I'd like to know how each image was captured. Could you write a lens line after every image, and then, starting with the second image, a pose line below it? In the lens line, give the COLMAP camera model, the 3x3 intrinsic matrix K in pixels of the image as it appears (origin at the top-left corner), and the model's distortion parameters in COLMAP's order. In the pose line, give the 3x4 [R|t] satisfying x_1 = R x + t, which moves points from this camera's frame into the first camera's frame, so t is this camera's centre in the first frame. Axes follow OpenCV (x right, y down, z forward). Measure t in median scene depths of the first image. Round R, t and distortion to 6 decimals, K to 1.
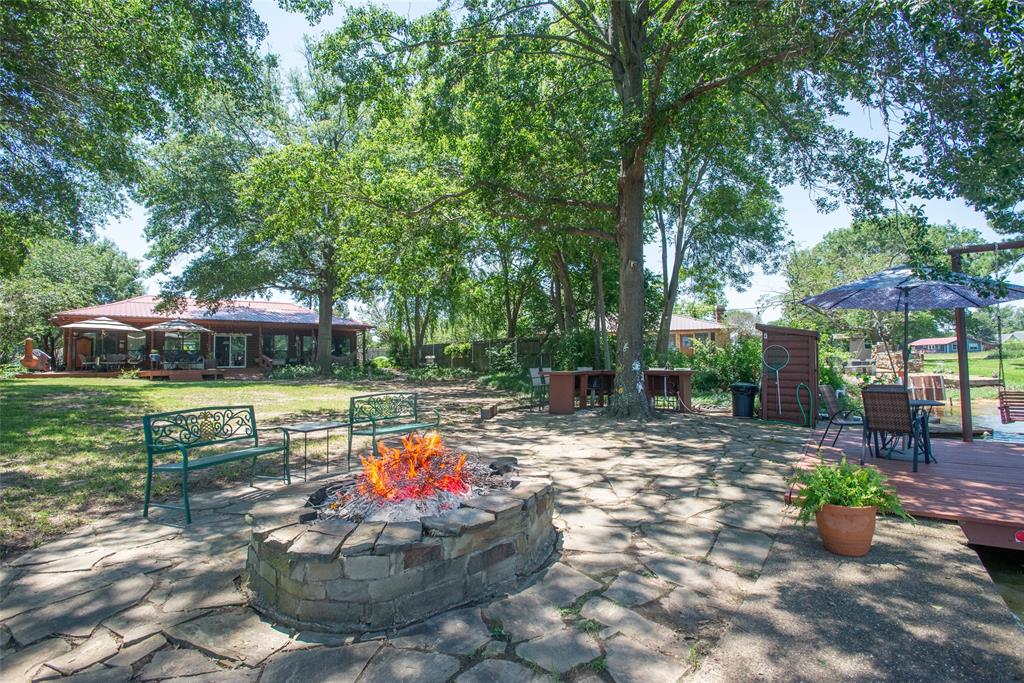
lens RADIAL K [[477.0, 0, 516.9], [0, 477.0, 336.5], [0, 0, 1]] dist [-0.012877, 0.000192]
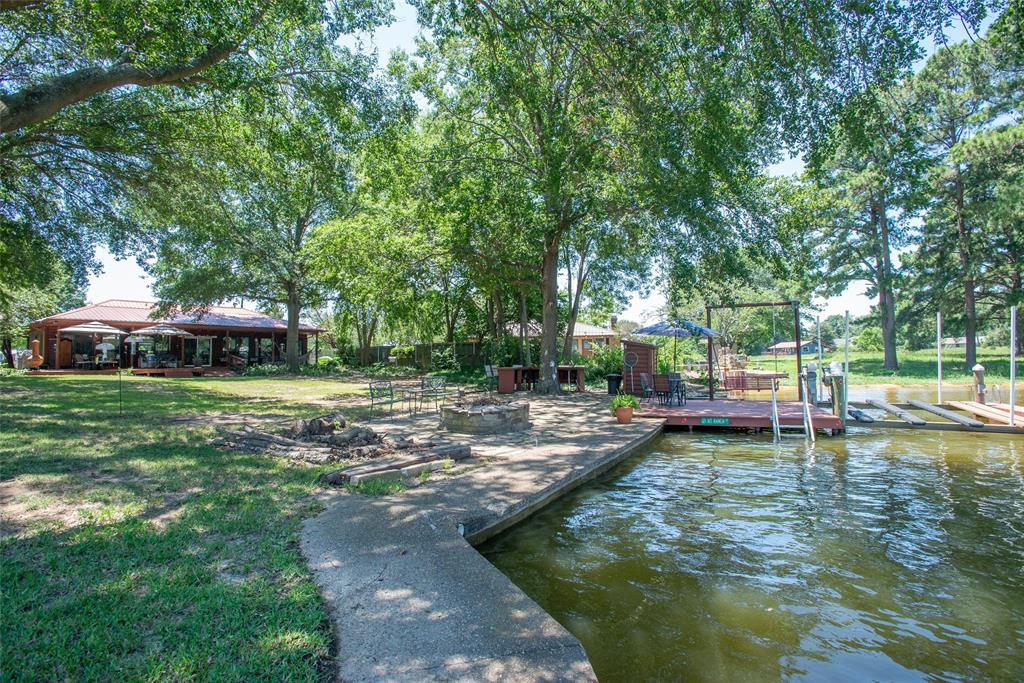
lens RADIAL K [[477.0, 0, 516.9], [0, 477.0, 336.5], [0, 0, 1]] dist [-0.012877, 0.000192]
pose [[0.982121, 0.011984, 0.187867, -0.086758], [-0.012124, 0.999926, -0.000407, -0.015454], [-0.187858, -0.001878, 0.982194, -0.288221]]
